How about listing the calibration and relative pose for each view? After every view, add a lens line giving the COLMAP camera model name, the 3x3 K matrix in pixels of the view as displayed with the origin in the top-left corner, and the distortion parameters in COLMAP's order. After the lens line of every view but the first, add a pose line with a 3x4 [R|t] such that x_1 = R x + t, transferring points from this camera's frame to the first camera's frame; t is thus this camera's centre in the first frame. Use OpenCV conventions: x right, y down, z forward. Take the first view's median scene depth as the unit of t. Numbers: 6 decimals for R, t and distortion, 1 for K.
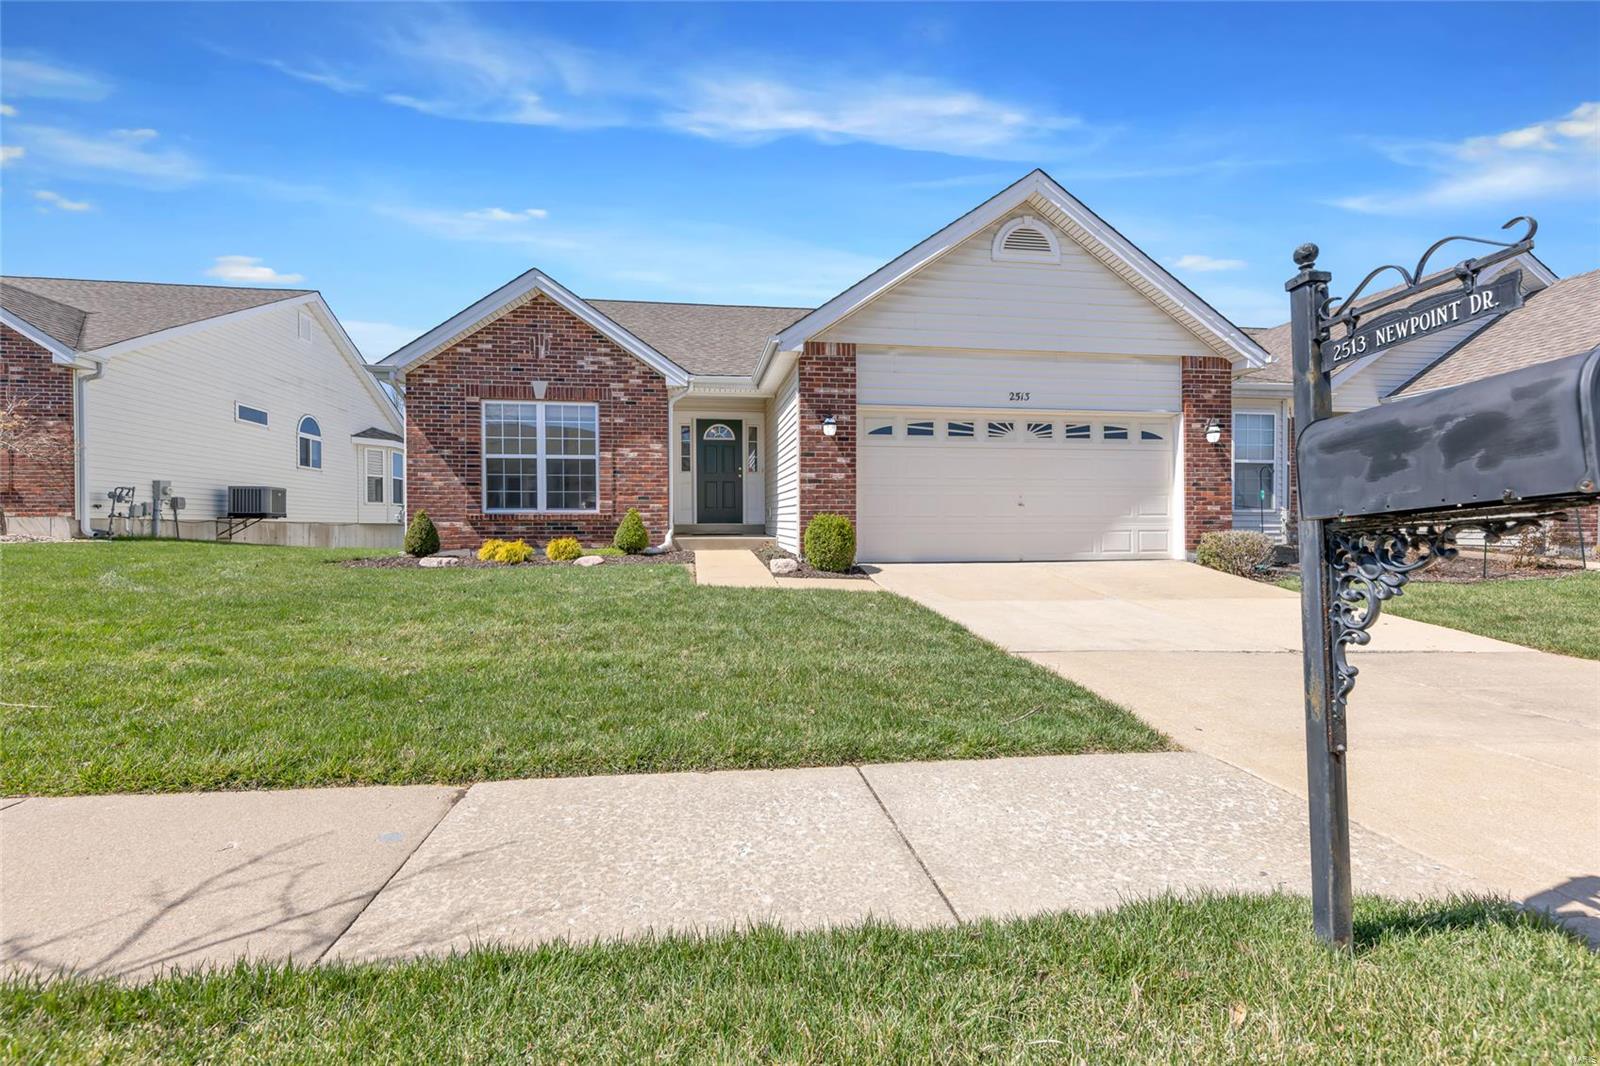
lens RADIAL K [[680.0, 0, 804.7], [0, 680.0, 527.2], [0, 0, 1]] dist [0.009463, -0.000667]
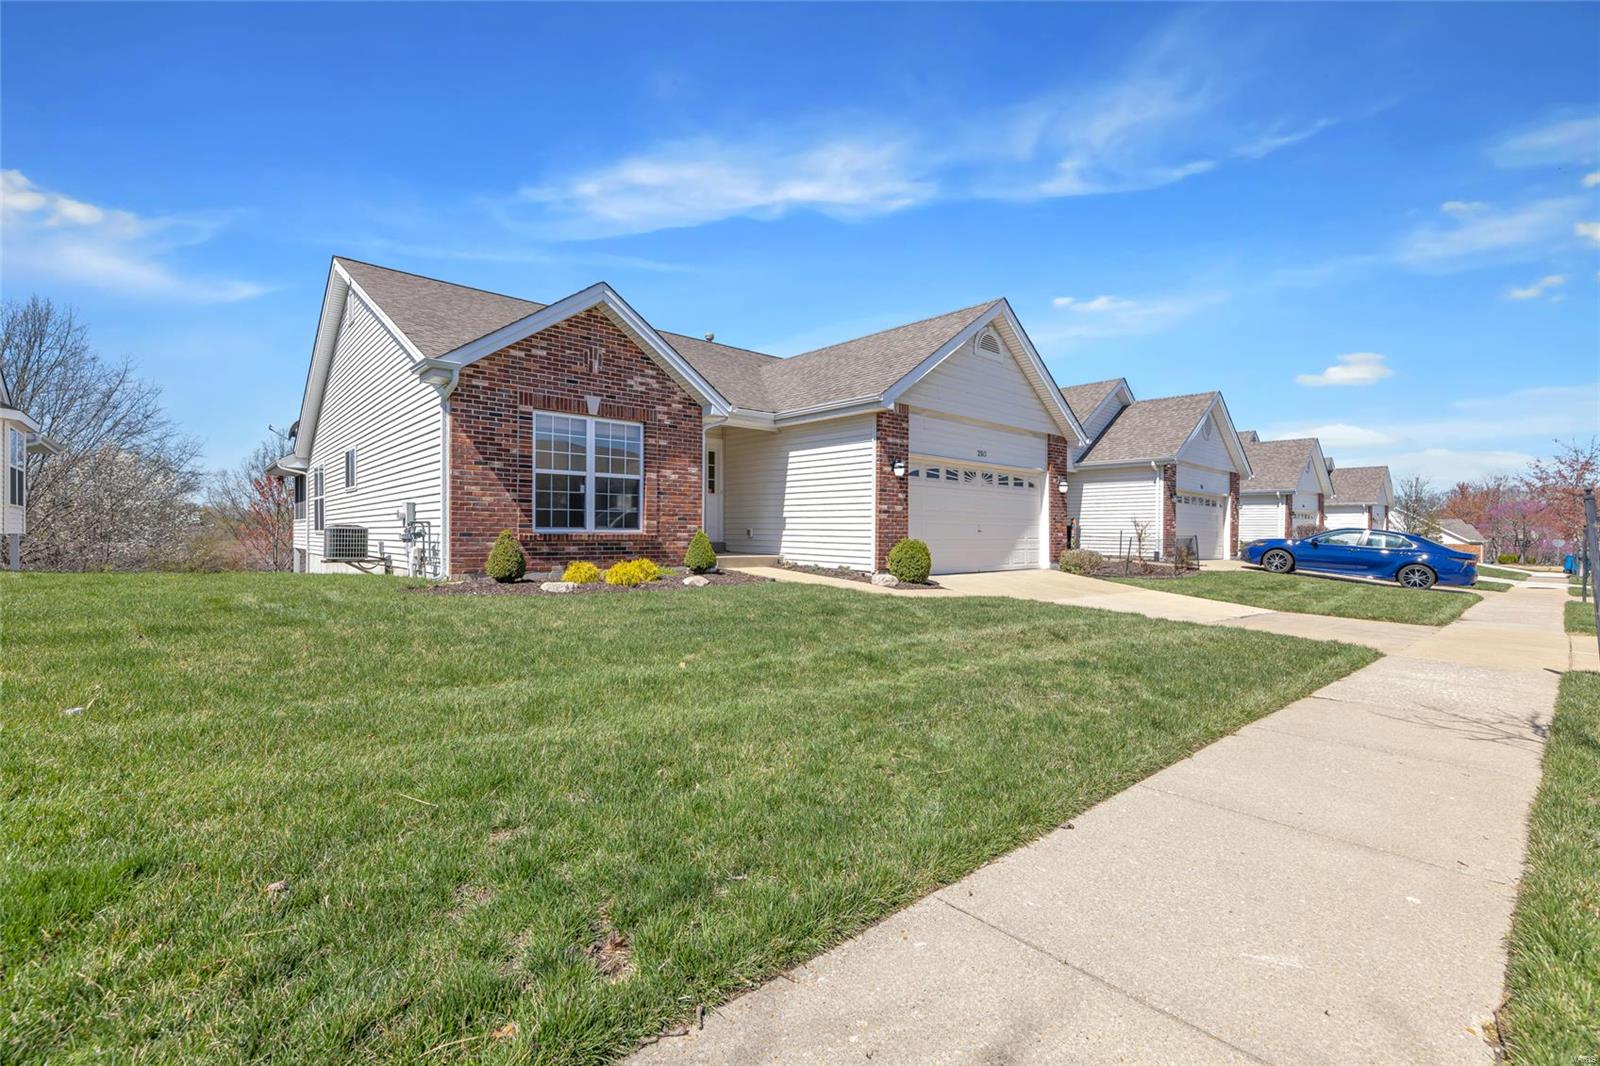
lens RADIAL K [[680.0, 0, 805.0], [0, 680.0, 532.6], [0, 0, 1]] dist [0.009463, -0.000667]
pose [[0.837359, 0.008941, 0.546580, -0.673667], [-0.006578, 0.999959, -0.006281, -0.017428], [-0.546613, 0.001664, 0.837383, 0.028723]]
